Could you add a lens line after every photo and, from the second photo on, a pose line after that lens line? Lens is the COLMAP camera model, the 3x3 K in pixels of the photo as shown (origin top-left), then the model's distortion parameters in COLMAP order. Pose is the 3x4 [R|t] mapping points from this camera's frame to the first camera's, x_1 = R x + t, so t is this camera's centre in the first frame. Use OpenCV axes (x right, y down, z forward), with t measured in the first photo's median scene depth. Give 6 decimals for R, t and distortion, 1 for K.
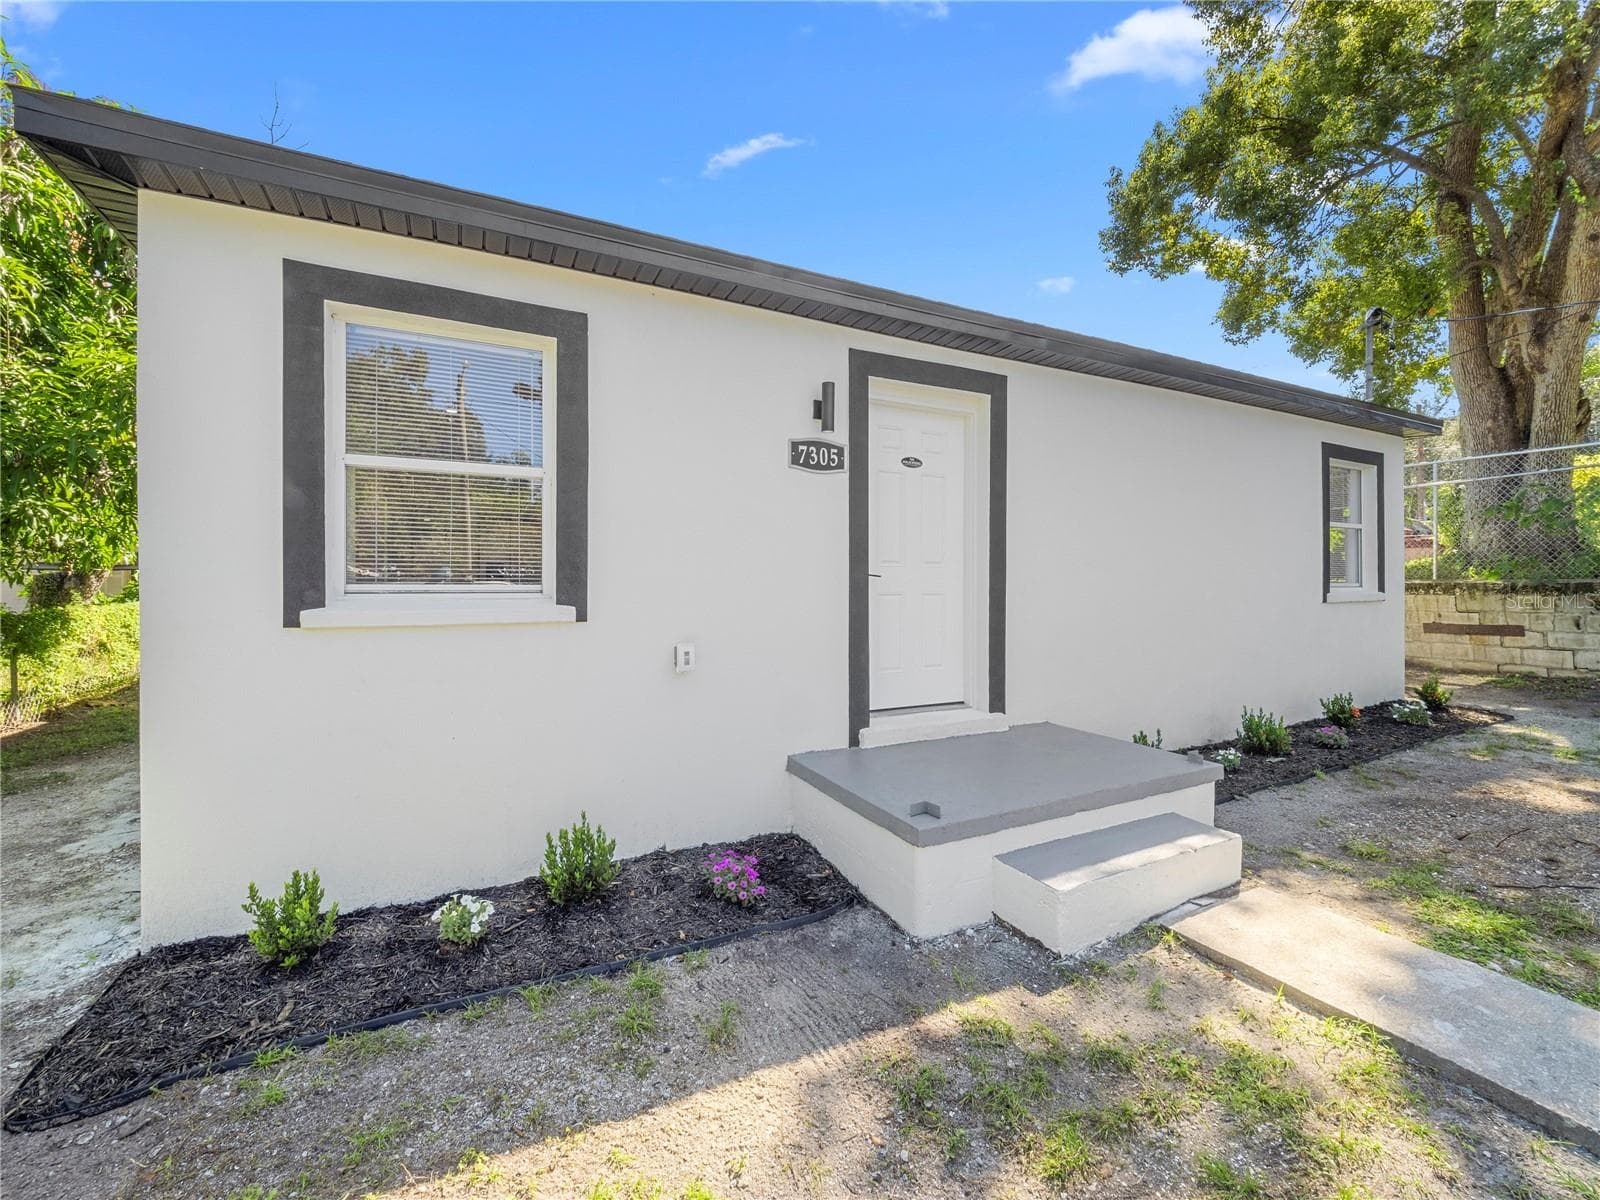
lens RADIAL K [[663.7, 0, 803.9], [0, 663.7, 587.5], [0, 0, 1]] dist [-0.000106, -0.001898]
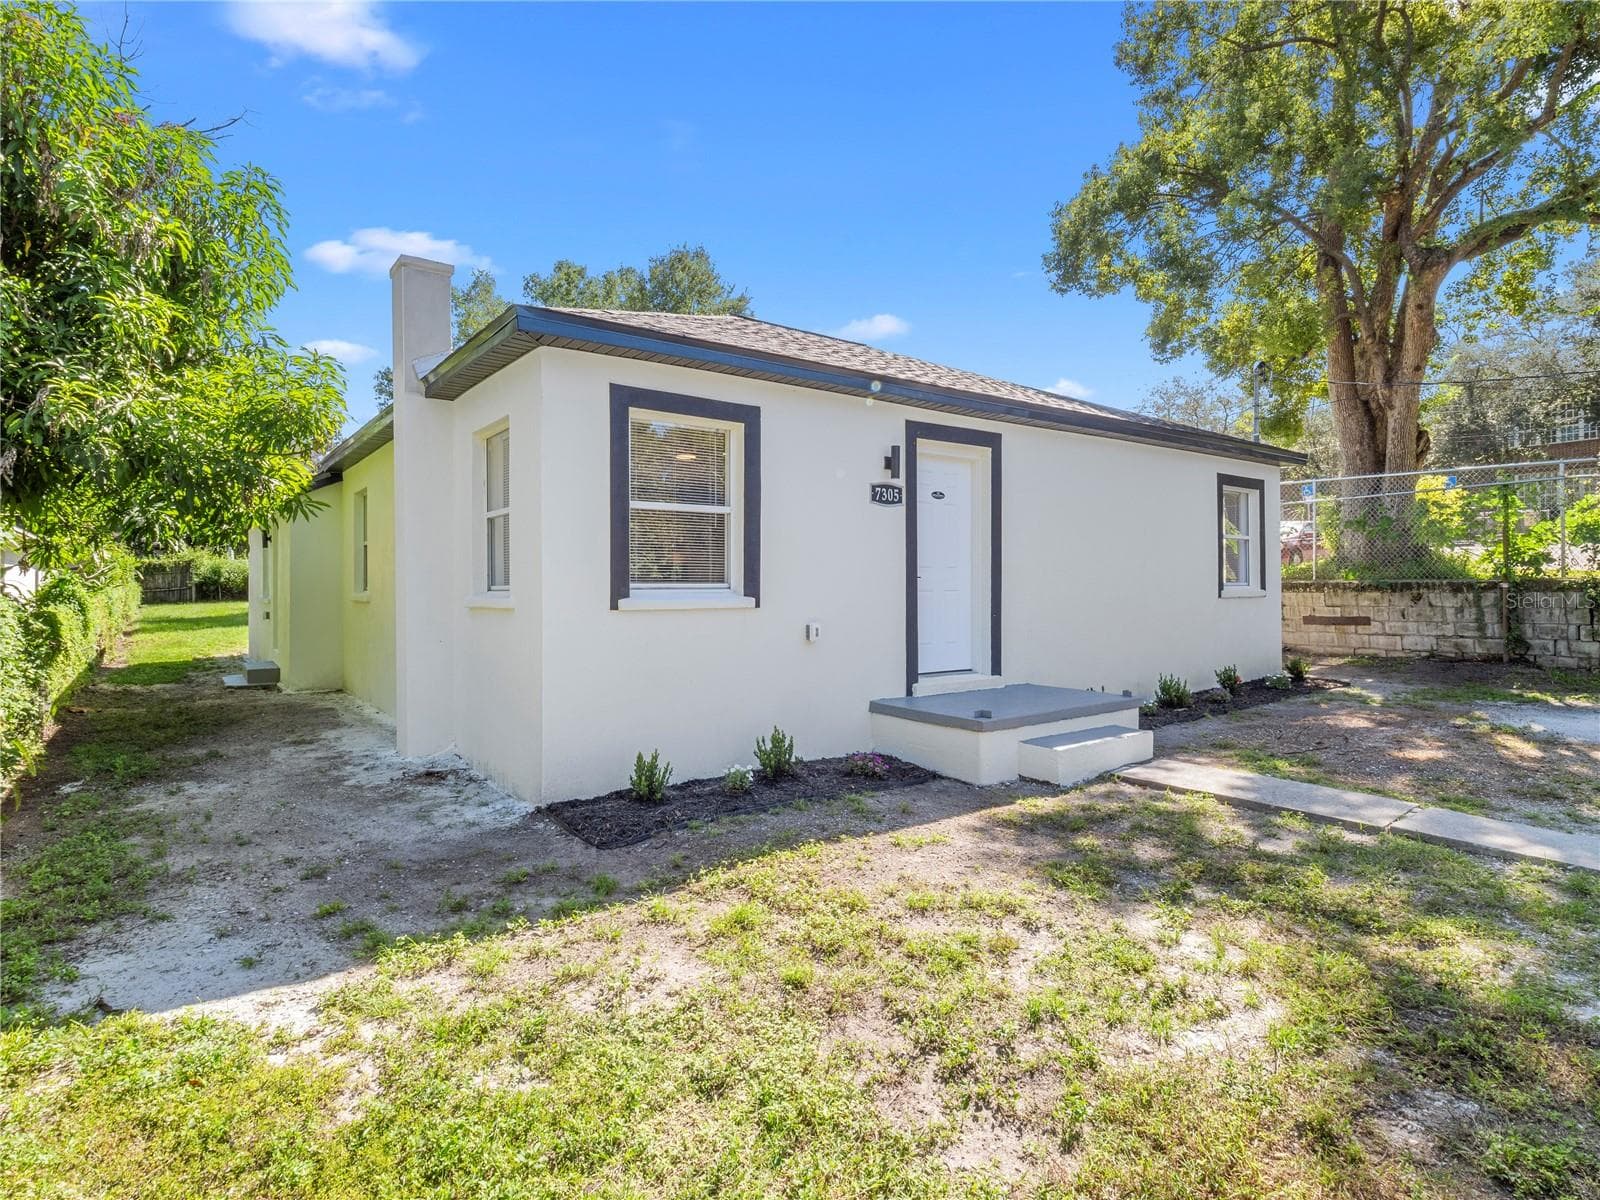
lens RADIAL K [[855.2, 0, 804.5], [0, 855.2, 586.6], [0, 0, 1]] dist [-0.007076, 0.003710]
pose [[0.985402, -0.001822, 0.170232, -0.407492], [0.002616, 0.999987, -0.004438, 0.008572], [-0.170221, 0.004818, 0.985394, -0.693402]]
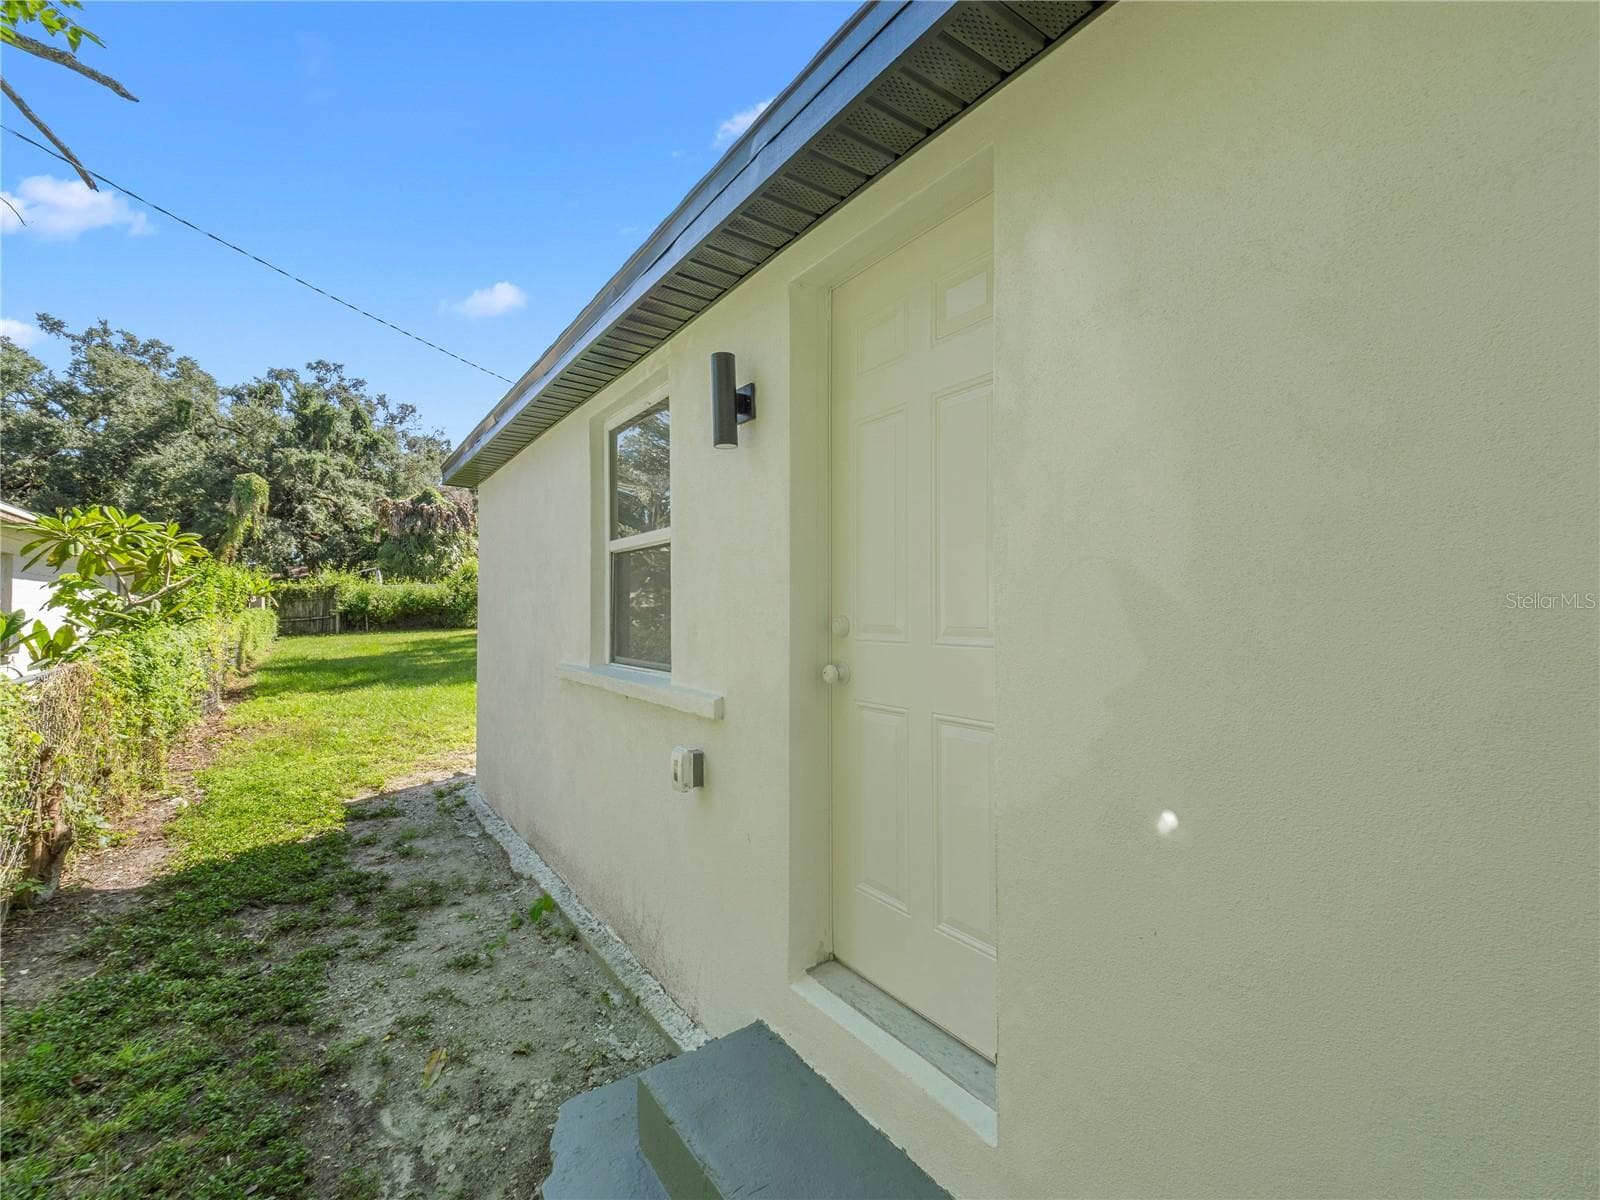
lens RADIAL K [[733.9, 0, 799.3], [0, 733.9, 607.3], [0, 0, 1]] dist [0.005716, 0.002789]
pose [[0.993650, 0.006254, 0.112339, -1.742299], [-0.004292, 0.999834, -0.017698, -0.023108], [-0.112431, 0.017104, 0.993512, 2.013870]]
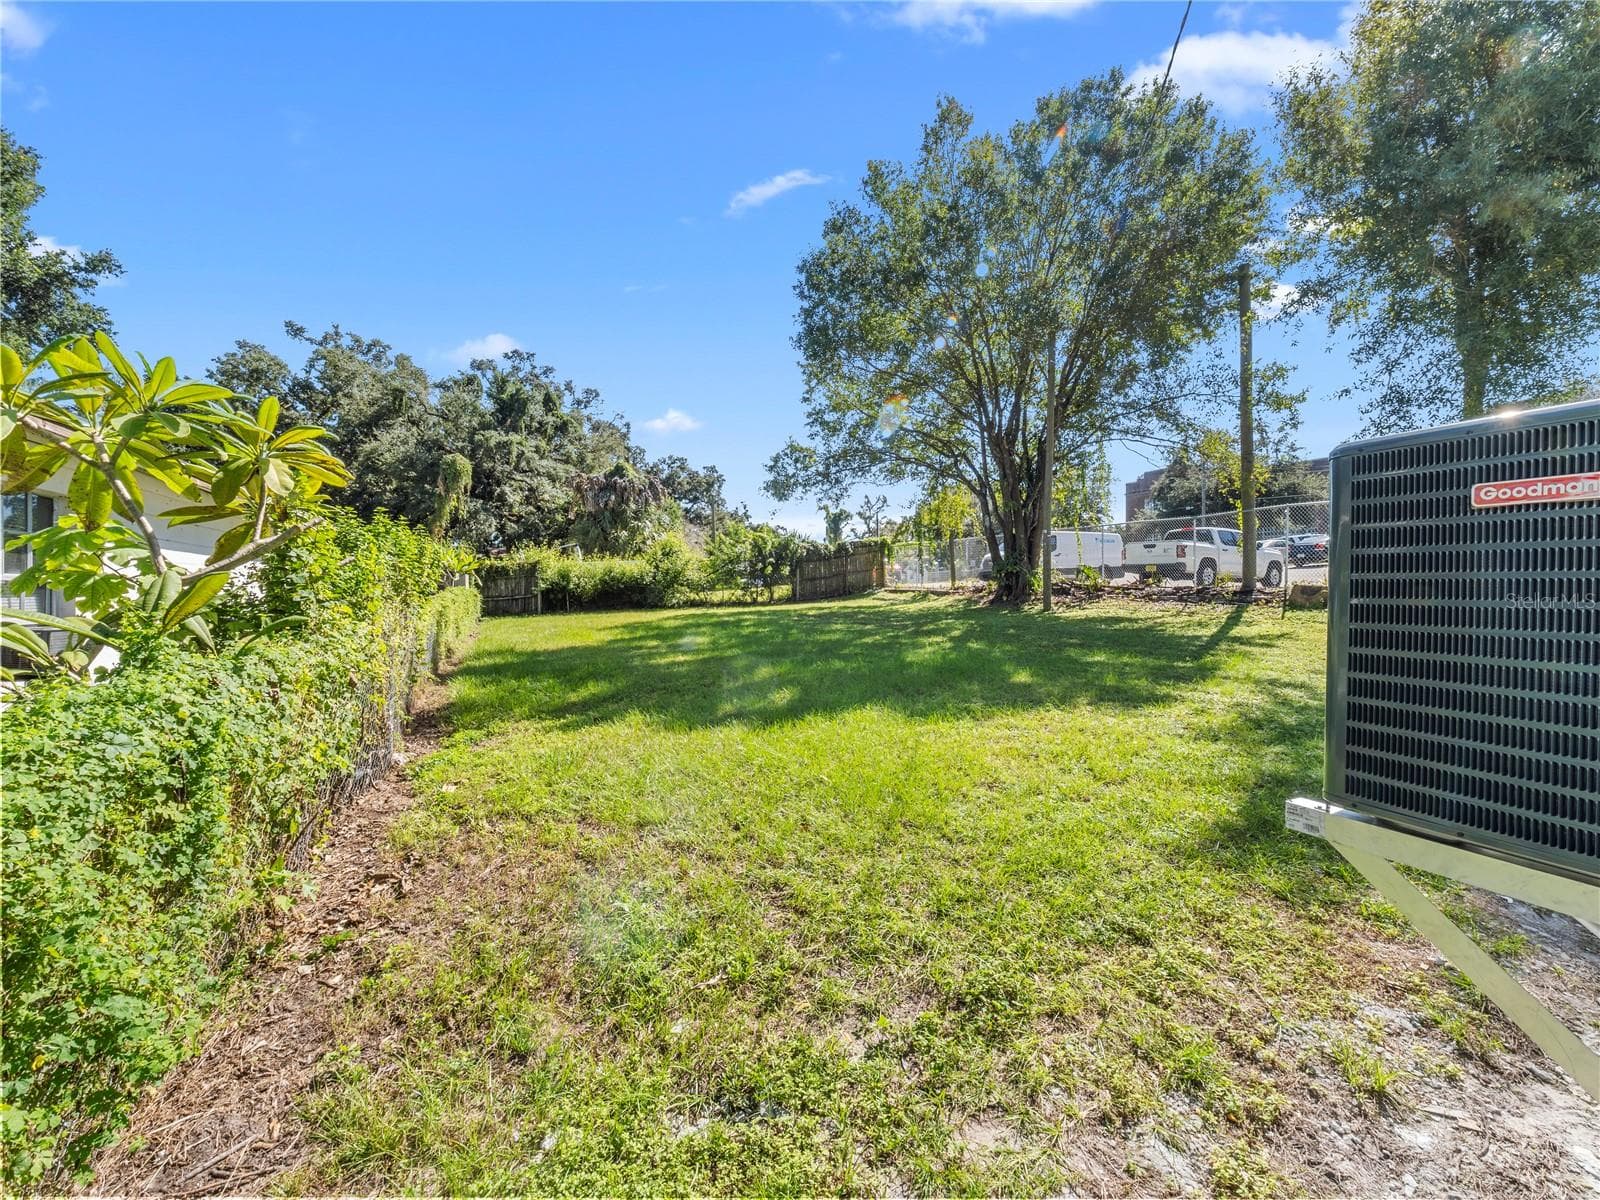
lens RADIAL K [[663.7, 0, 806.1], [0, 663.7, 593.7], [0, 0, 1]] dist [-0.000106, -0.001898]
pose [[0.998897, 0.002693, -0.046888, -2.621640], [-0.002794, 0.999994, -0.002081, -0.049282], [0.046883, 0.002210, 0.998898, 3.596638]]
